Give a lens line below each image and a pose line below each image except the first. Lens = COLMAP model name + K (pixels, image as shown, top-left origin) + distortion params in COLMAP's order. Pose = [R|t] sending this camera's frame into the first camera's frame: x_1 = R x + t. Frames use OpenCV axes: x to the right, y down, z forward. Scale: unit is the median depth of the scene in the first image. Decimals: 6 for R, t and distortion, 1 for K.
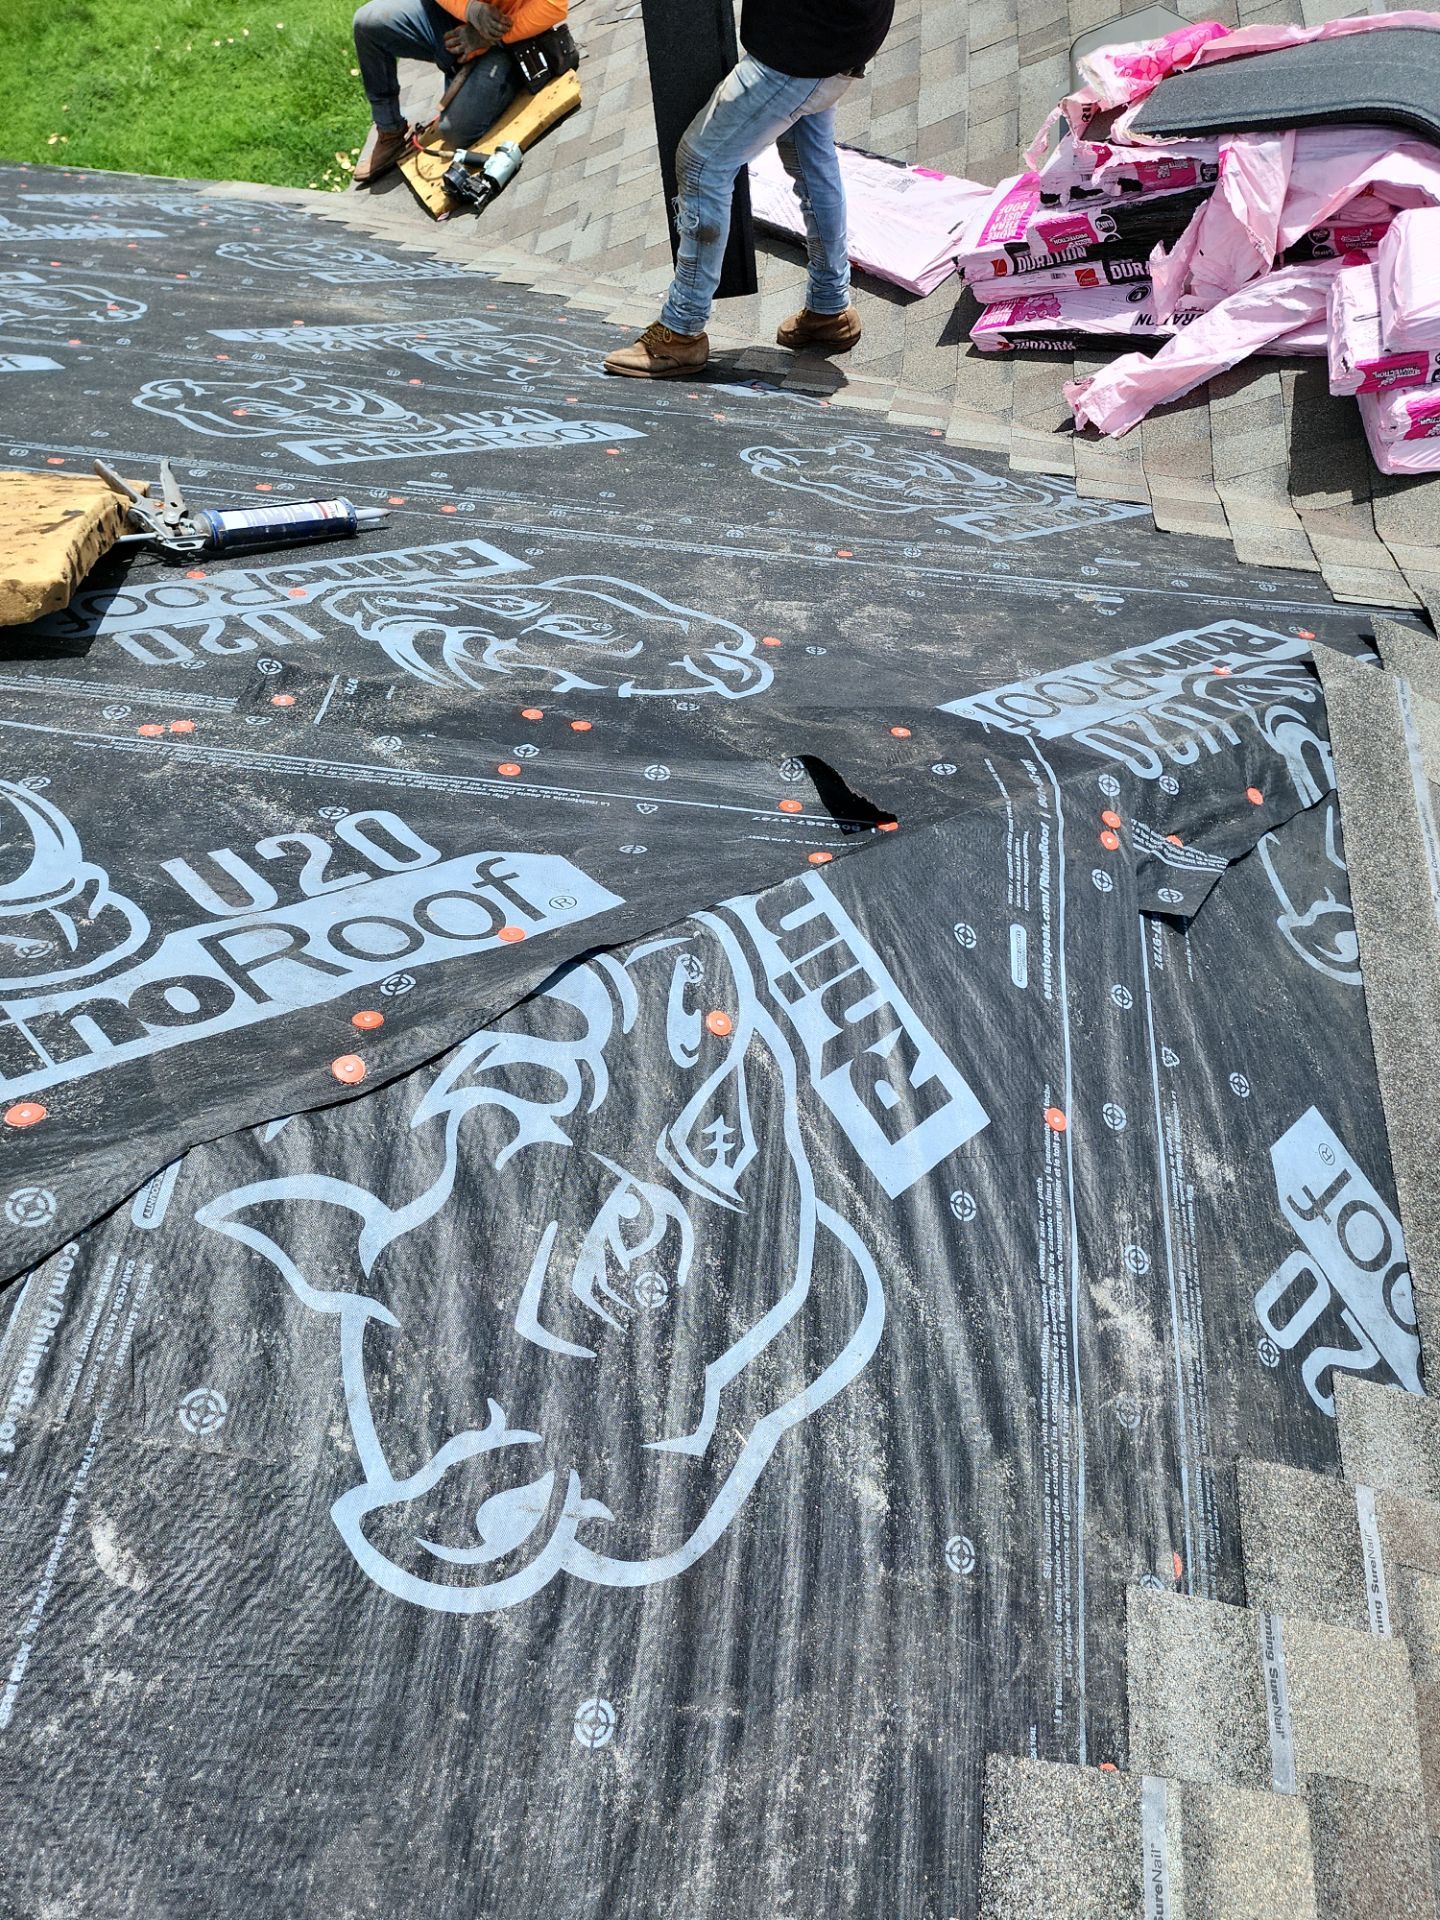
lens RADIAL K [[1276.3, 0, 720.0], [0, 1276.3, 960.0], [0, 0, 1]] dist [0.067376, -0.055450]
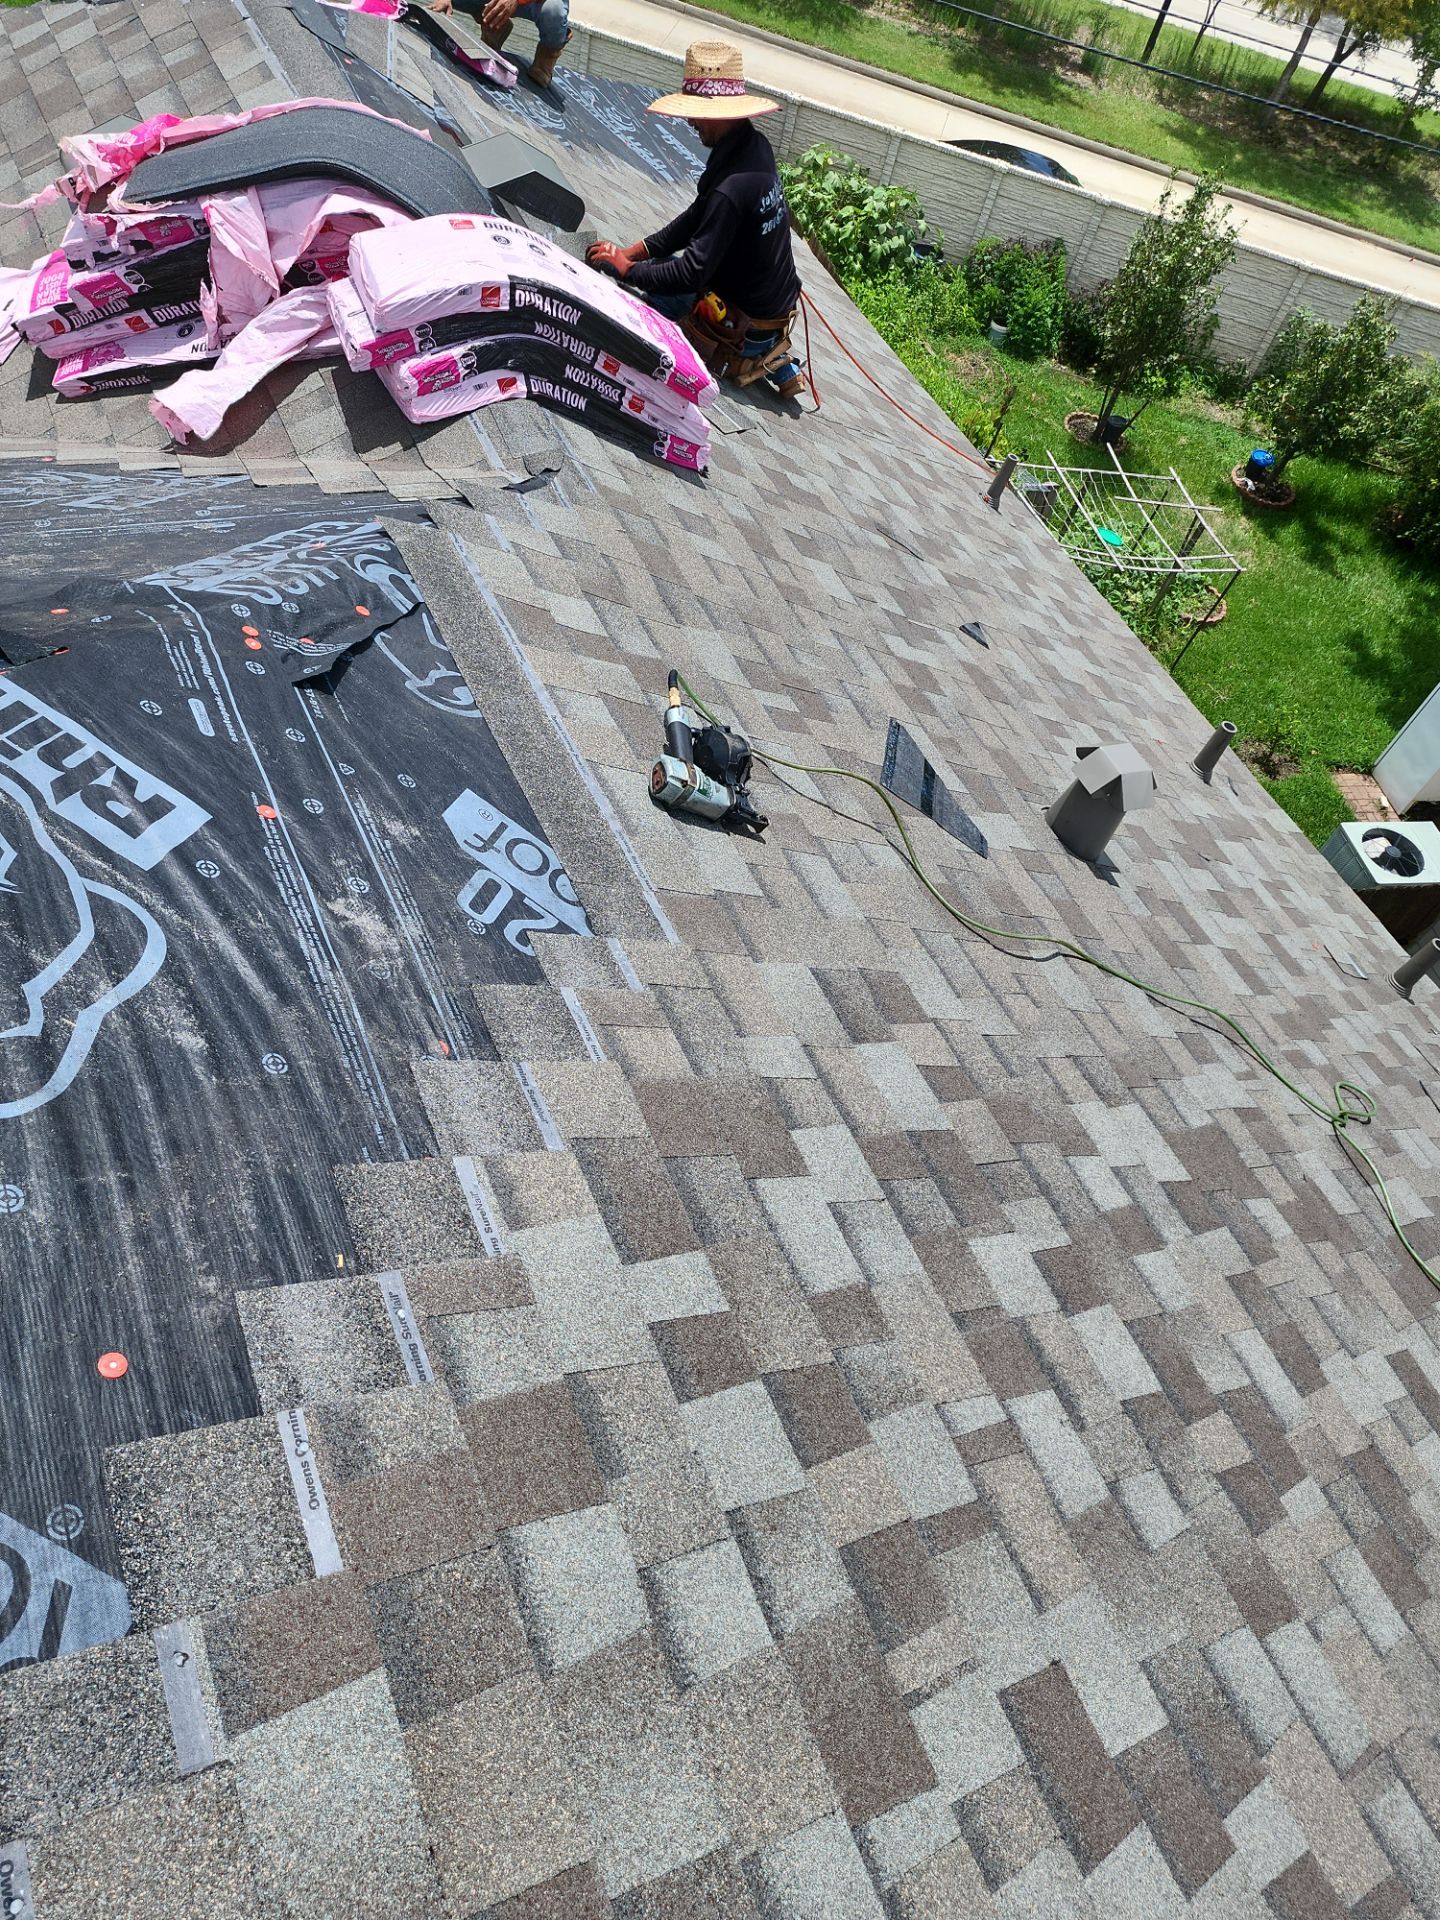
lens RADIAL K [[1310.3, 0, 675.3], [0, 1310.3, 960.7], [0, 0, 1]] dist [0.032072, -0.004415]
pose [[0.842804, -0.329559, 0.425526, -0.009959], [0.370950, 0.928522, -0.015594, 0.390869], [-0.389972, 0.170991, 0.904812, -0.324229]]
